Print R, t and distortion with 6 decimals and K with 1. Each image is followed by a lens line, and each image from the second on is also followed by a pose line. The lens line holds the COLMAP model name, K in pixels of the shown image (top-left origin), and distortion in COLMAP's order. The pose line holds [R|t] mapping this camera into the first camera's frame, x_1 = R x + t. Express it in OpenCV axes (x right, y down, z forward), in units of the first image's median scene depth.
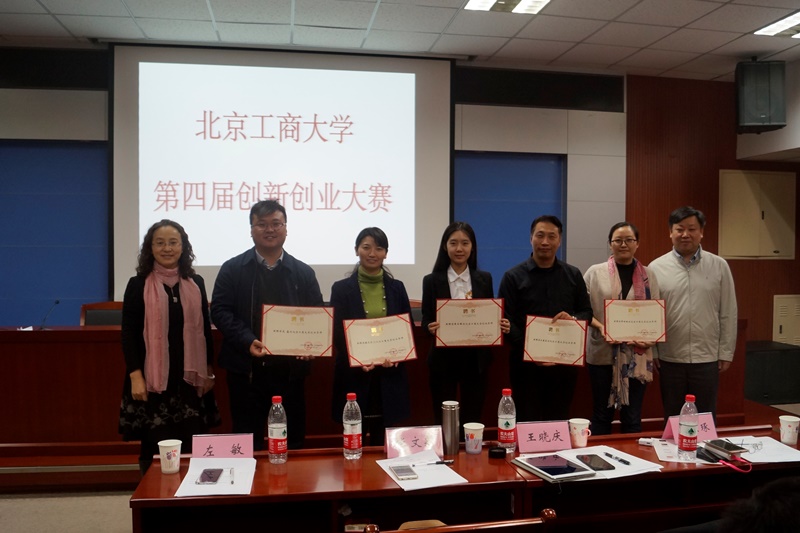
lens RADIAL K [[715.3, 0, 423.7], [0, 715.3, 267.2], [0, 0, 1]] dist [-0.073379, 0.006495]
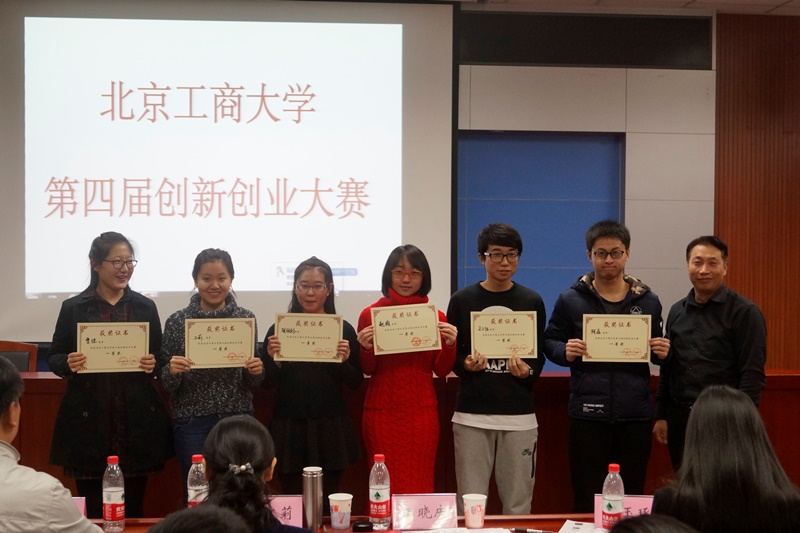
lens RADIAL K [[1144.8, 0, 400.0], [0, 1144.8, 266.5], [0, 0, 1]] dist [-0.002836, -0.057072]
pose [[0.994275, 0.003209, -0.106806, 0.114726], [-0.004502, 0.999919, -0.011865, -0.015686], [0.106760, 0.012278, 0.994209, -0.147691]]
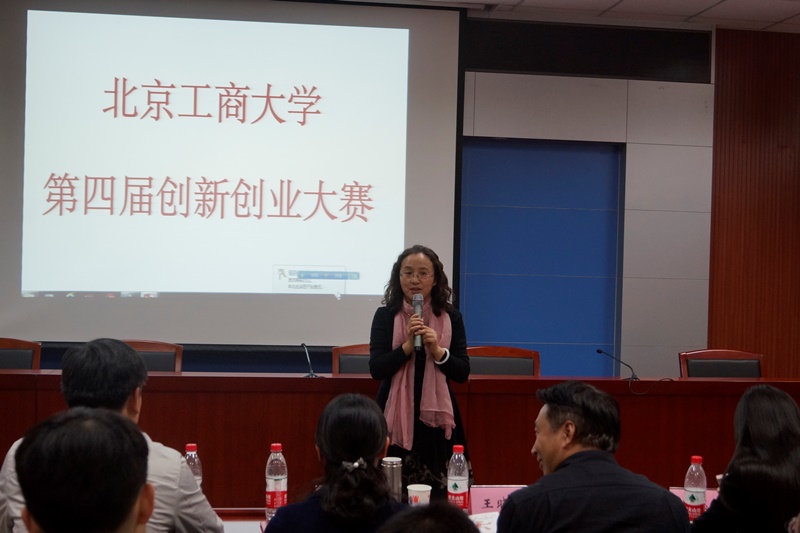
lens RADIAL K [[1149.3, 0, 399.2], [0, 1149.3, 265.0], [0, 0, 1]] dist [-0.007768, -0.028596]
pose [[0.998454, 0.019936, -0.051877, 0.044728], [-0.021475, 0.999340, -0.029284, -0.001231], [0.051259, 0.030353, 0.998224, -0.152612]]
